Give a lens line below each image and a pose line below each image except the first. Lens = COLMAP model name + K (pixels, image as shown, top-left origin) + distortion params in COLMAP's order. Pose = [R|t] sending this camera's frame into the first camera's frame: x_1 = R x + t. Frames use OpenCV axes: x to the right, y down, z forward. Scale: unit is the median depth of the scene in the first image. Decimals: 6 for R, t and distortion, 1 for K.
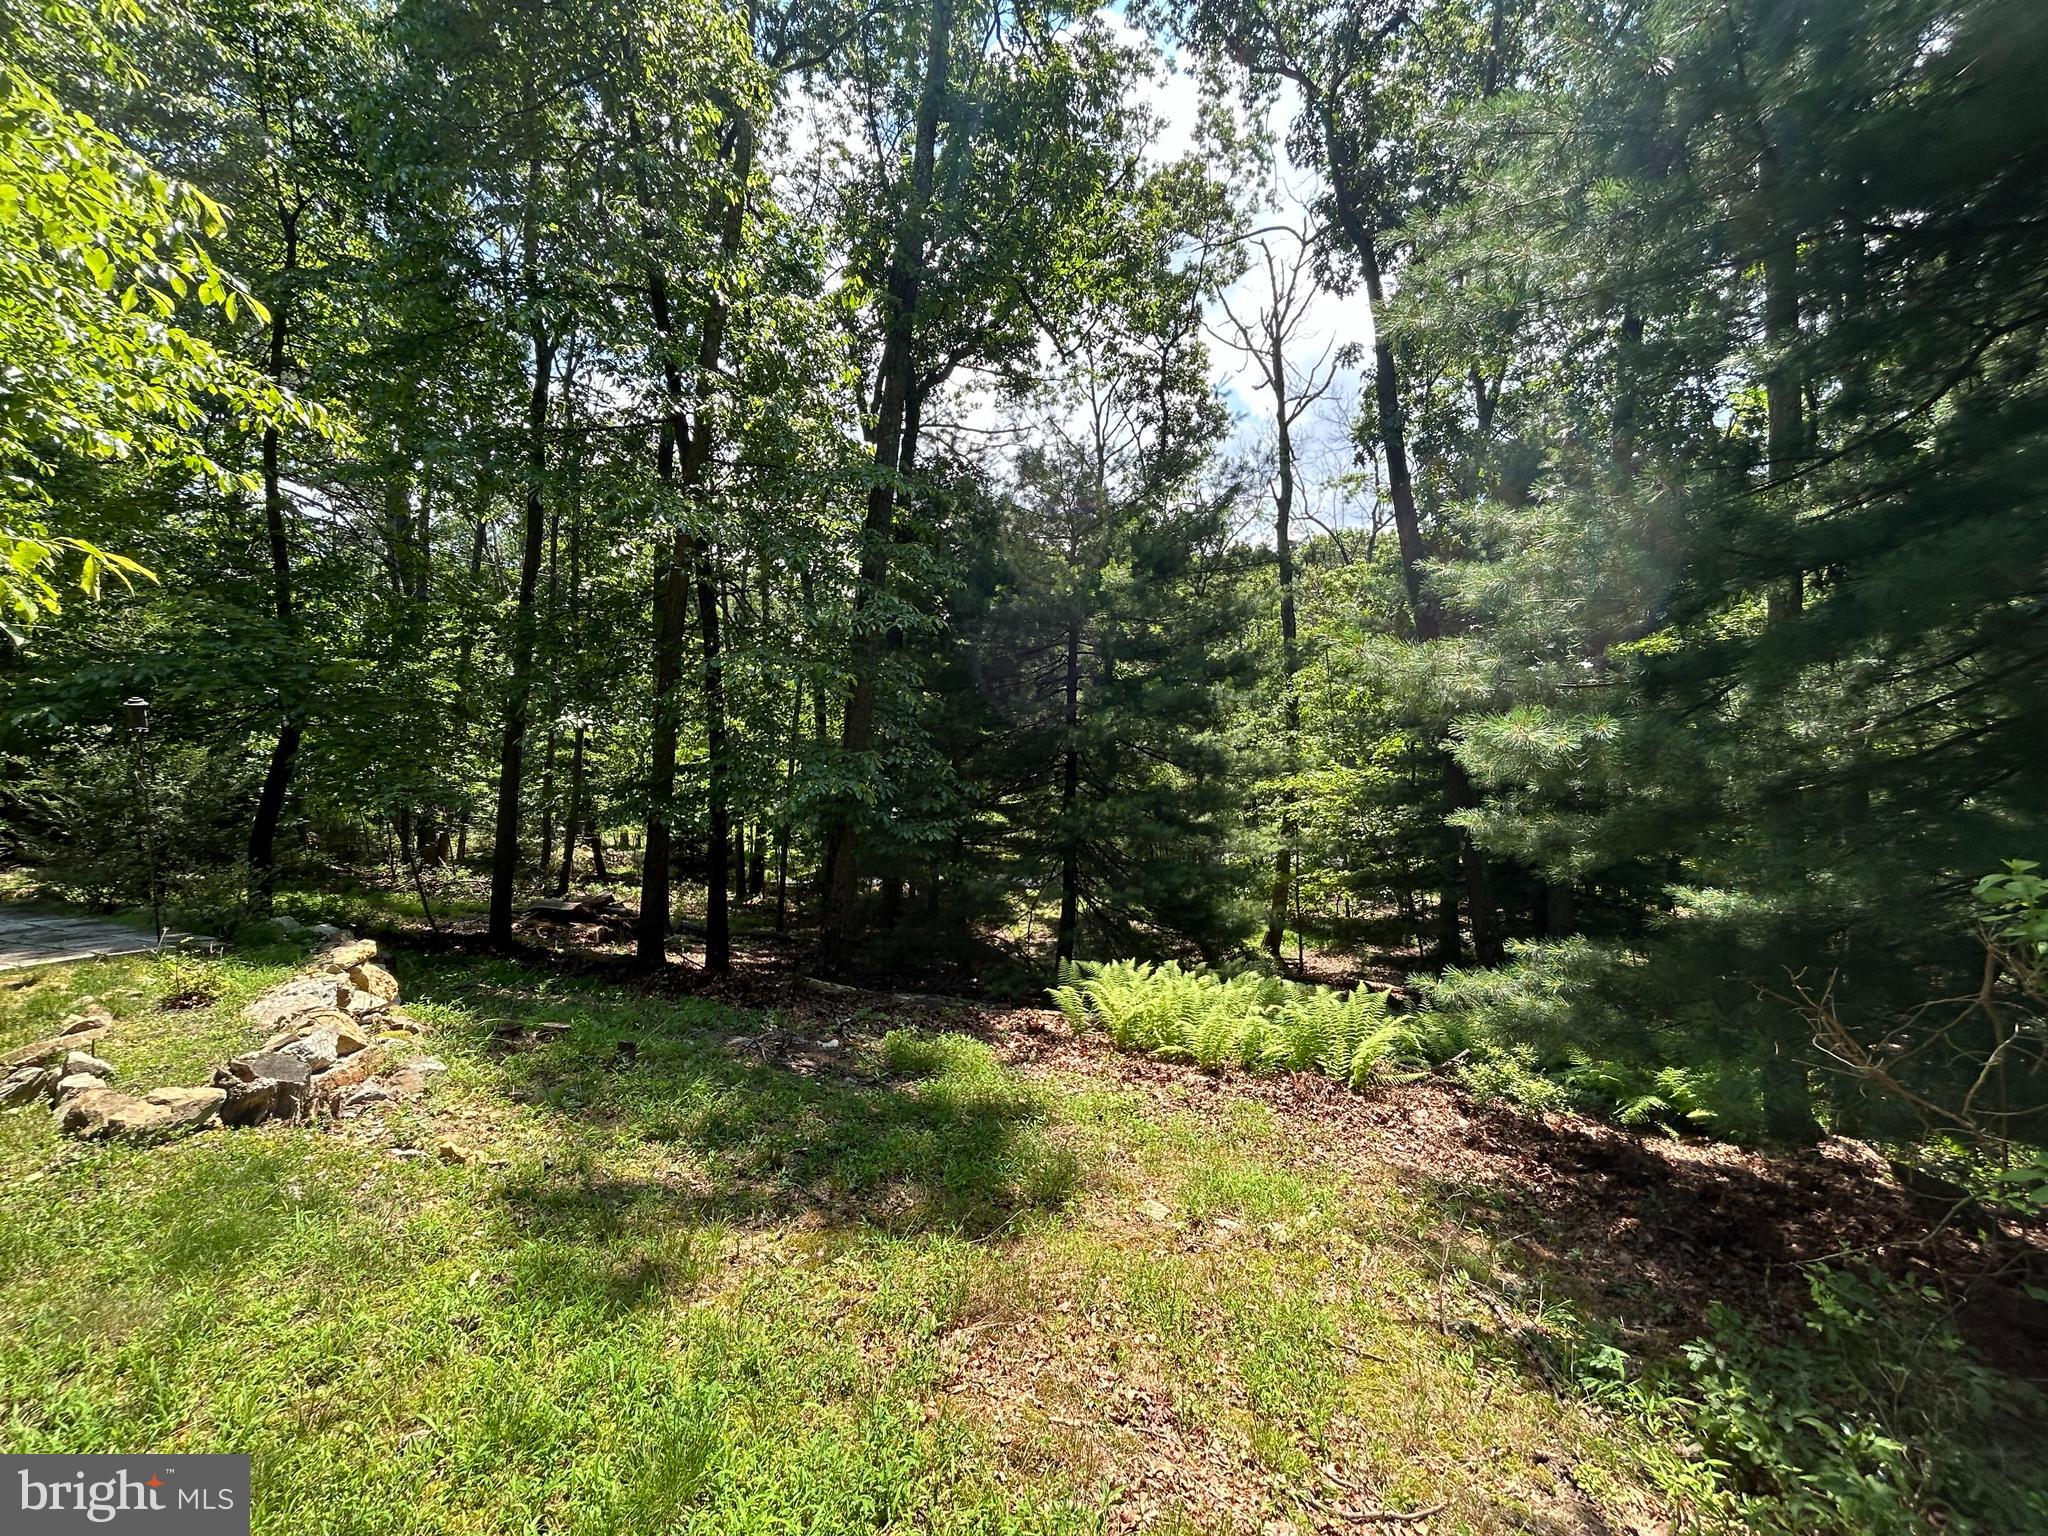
lens RADIAL K [[826.9, 0, 1024.0], [0, 826.9, 769.1], [0, 0, 1]] dist [0.001150, 0.000052]
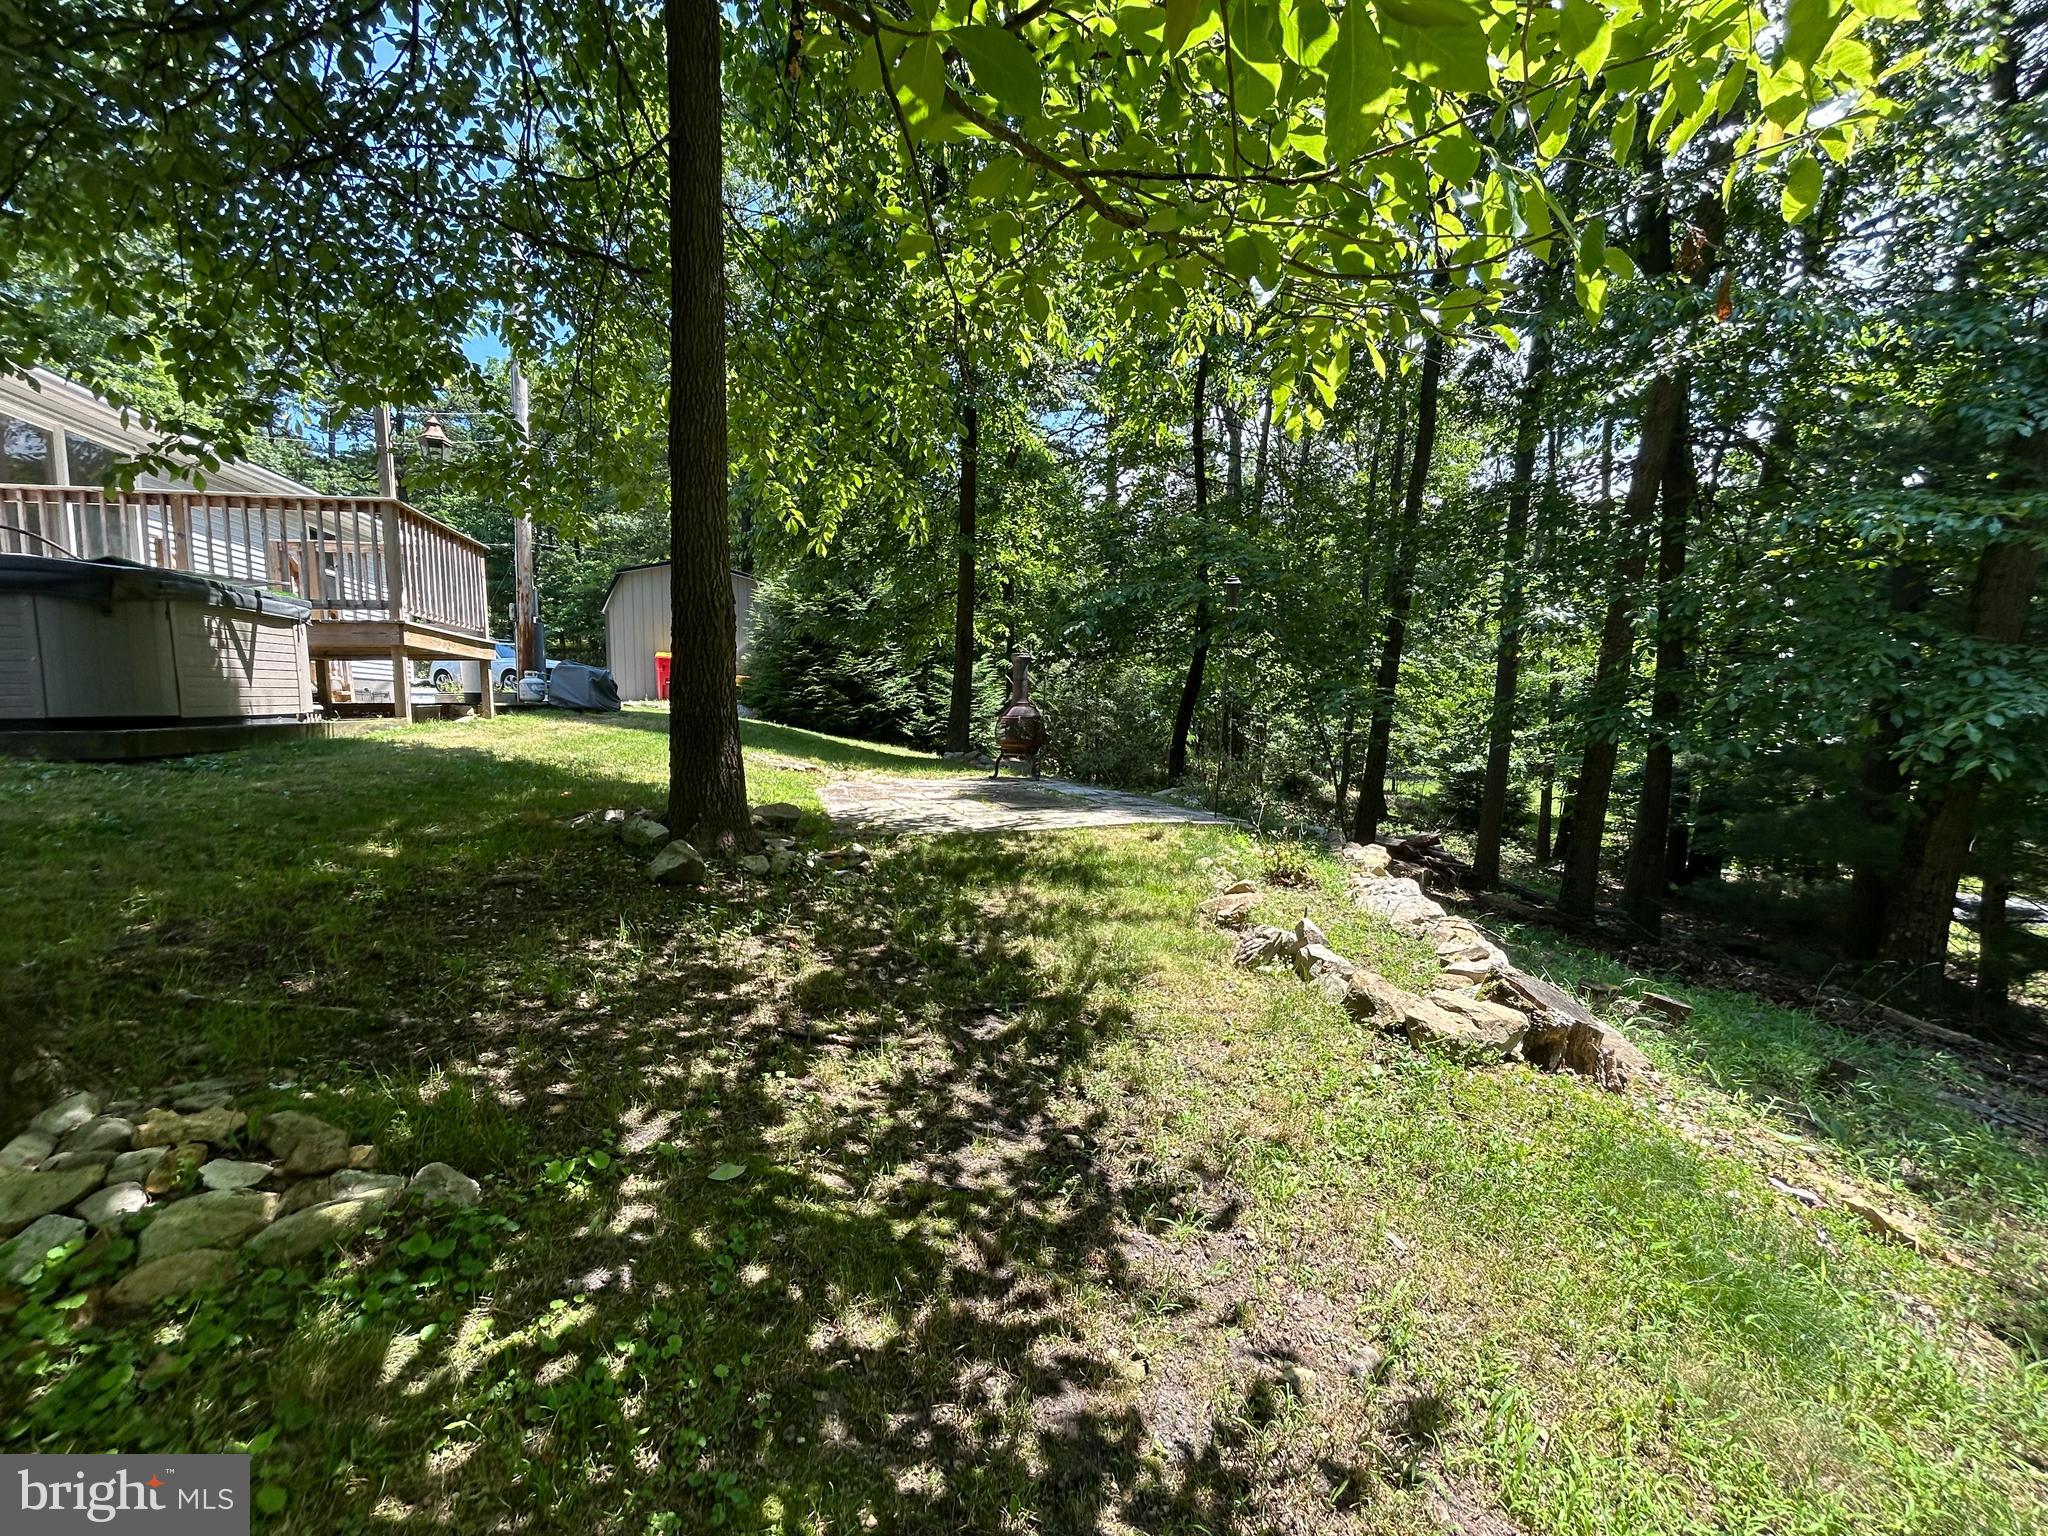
lens RADIAL K [[826.9, 0, 1023.6], [0, 826.9, 759.9], [0, 0, 1]] dist [0.001150, 0.000052]
pose [[0.705795, 0.078996, -0.703998, -0.803278], [-0.046875, 0.996793, 0.064856, 0.134316], [0.706863, -0.012775, 0.707235, 0.154723]]
